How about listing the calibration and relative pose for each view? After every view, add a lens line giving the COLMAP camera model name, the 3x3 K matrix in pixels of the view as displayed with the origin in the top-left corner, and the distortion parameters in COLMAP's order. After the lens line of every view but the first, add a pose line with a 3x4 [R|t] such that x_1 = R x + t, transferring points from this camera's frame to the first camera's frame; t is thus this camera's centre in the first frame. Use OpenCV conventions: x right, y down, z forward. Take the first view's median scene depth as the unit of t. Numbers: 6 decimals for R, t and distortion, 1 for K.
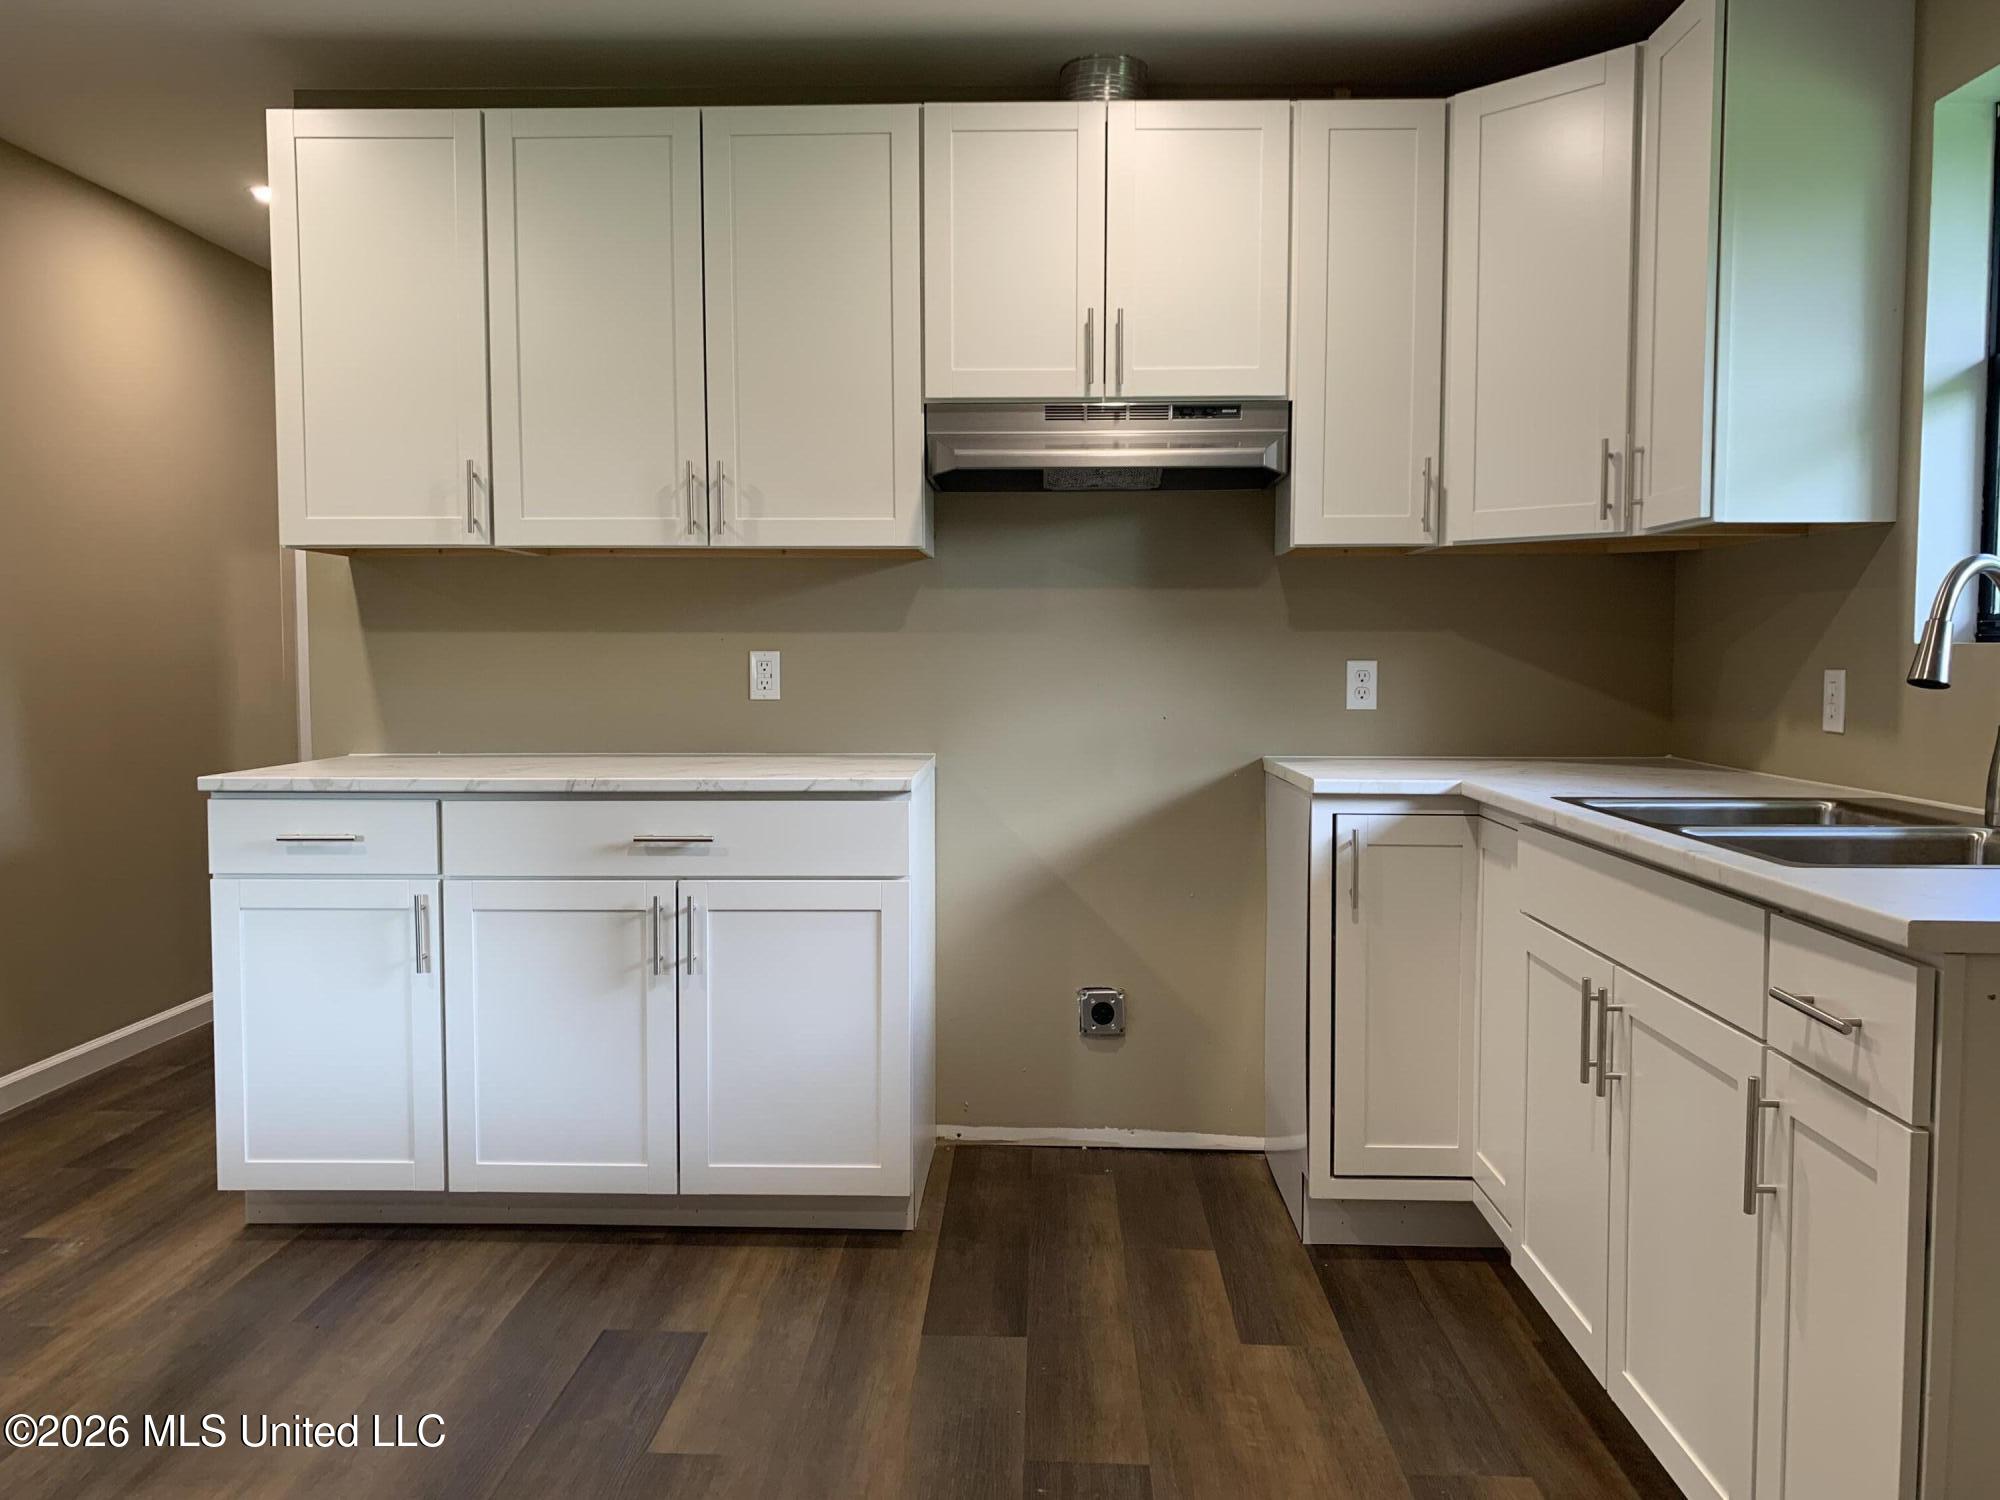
lens RADIAL K [[1517.5, 0, 996.8], [0, 1517.5, 742.6], [0, 0, 1]] dist [0.032856, -0.033950]
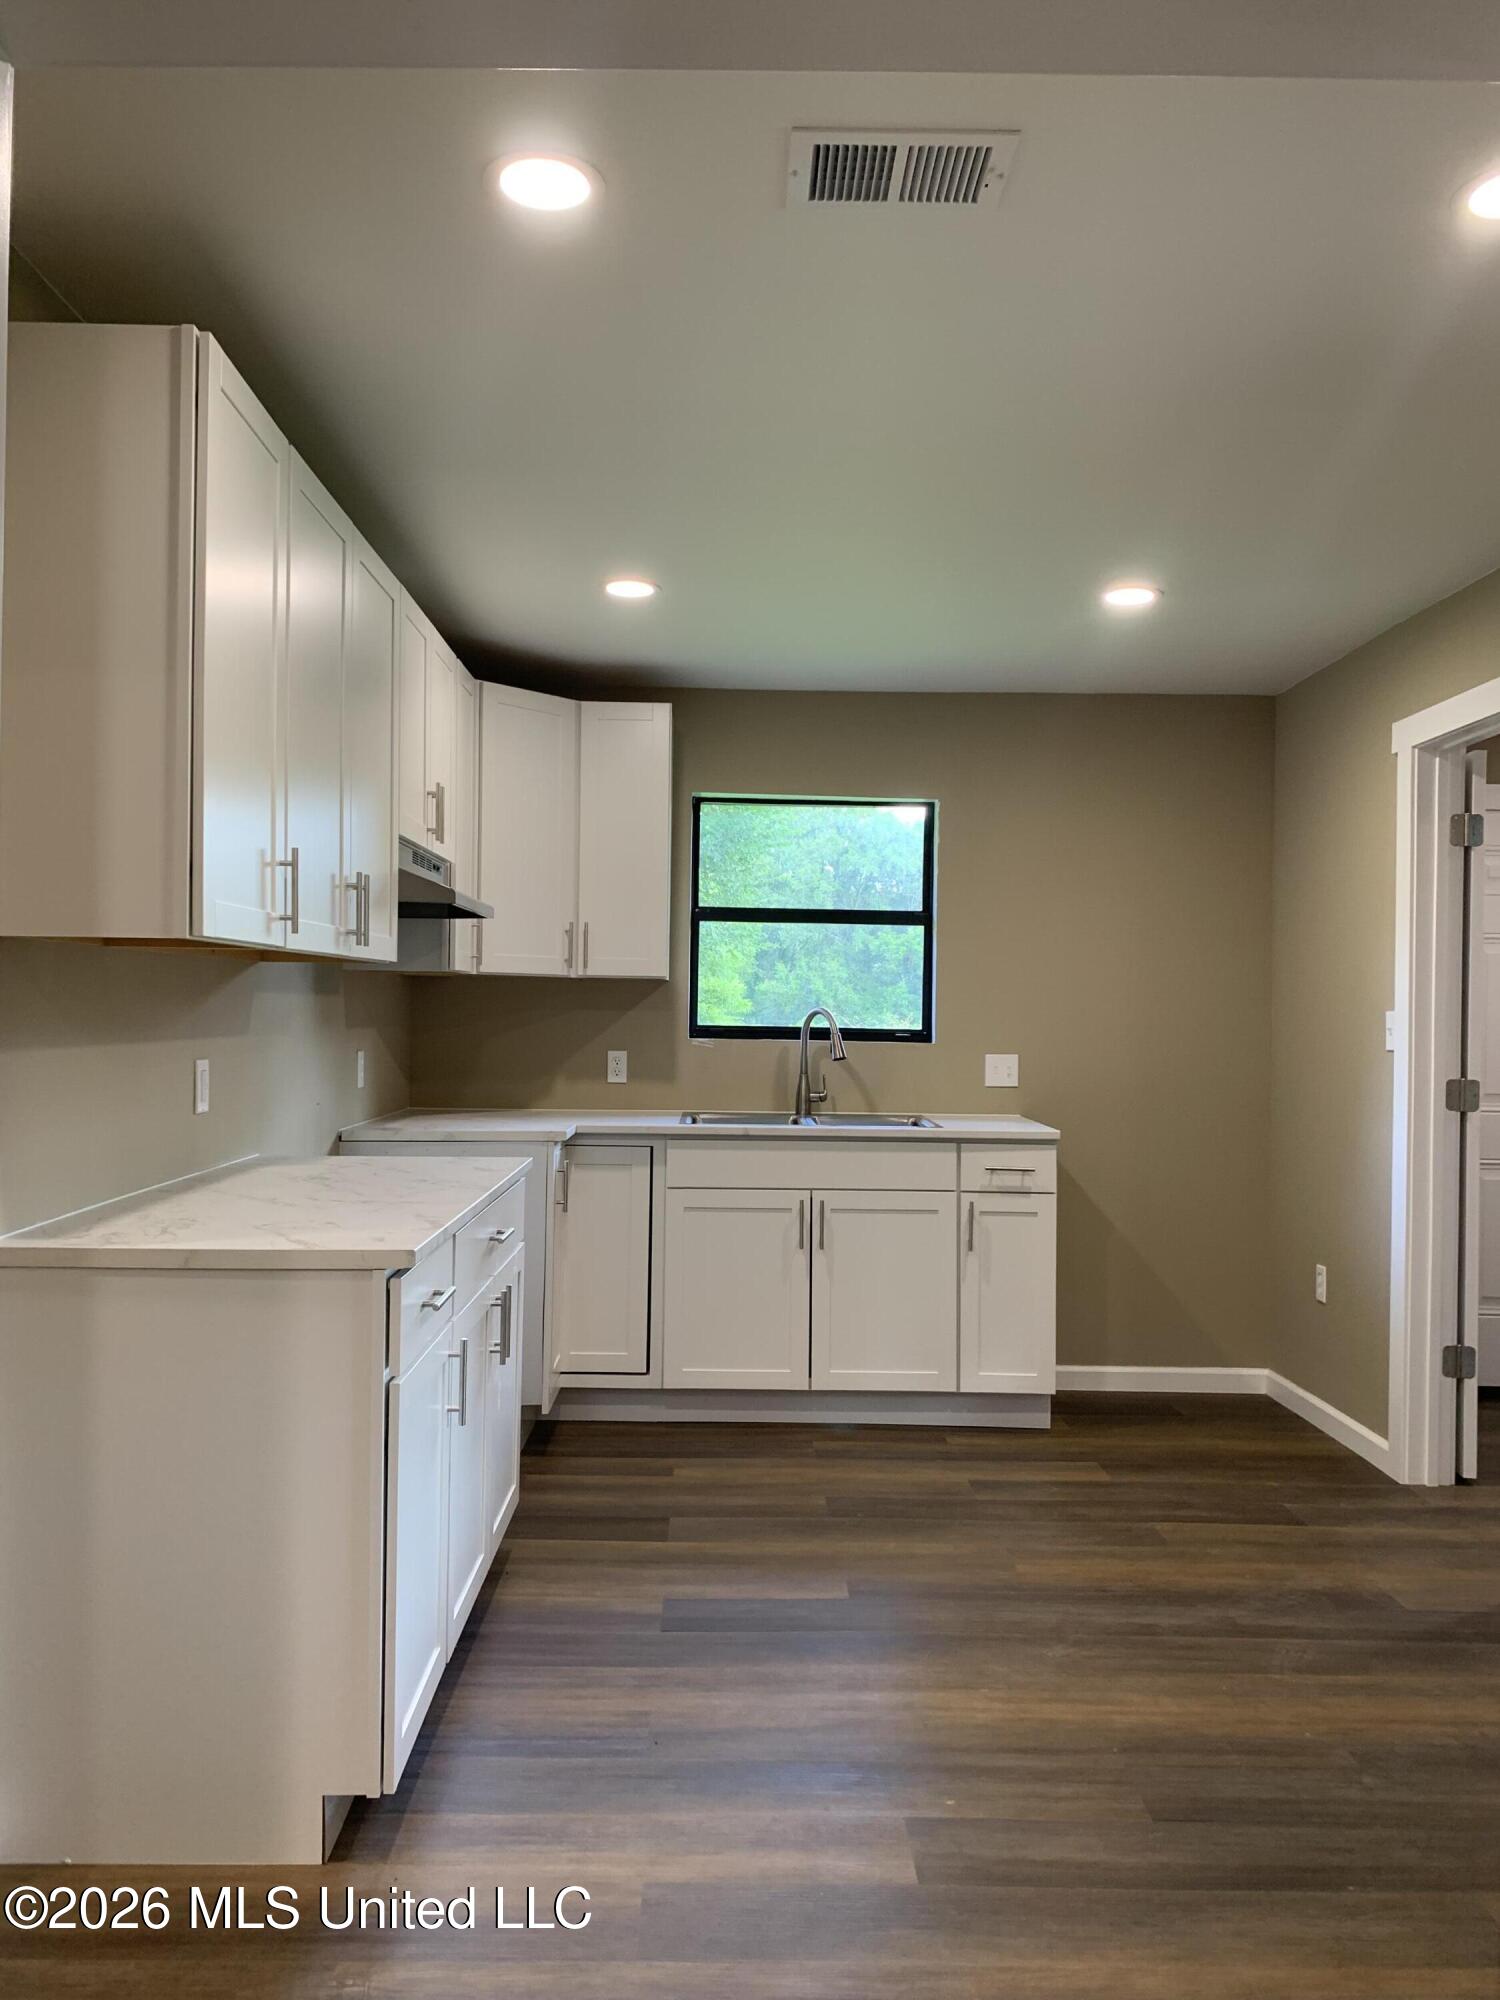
lens RADIAL K [[1517.5, 0, 740.9], [0, 1517.5, 1001.3], [0, 0, 1]] dist [0.032856, -0.033950]
pose [[-0.024583, 0.001278, 0.999697, -1.426337], [0.053853, 0.998549, 0.000047, -0.102958], [-0.998246, 0.053838, -0.024616, 0.922794]]
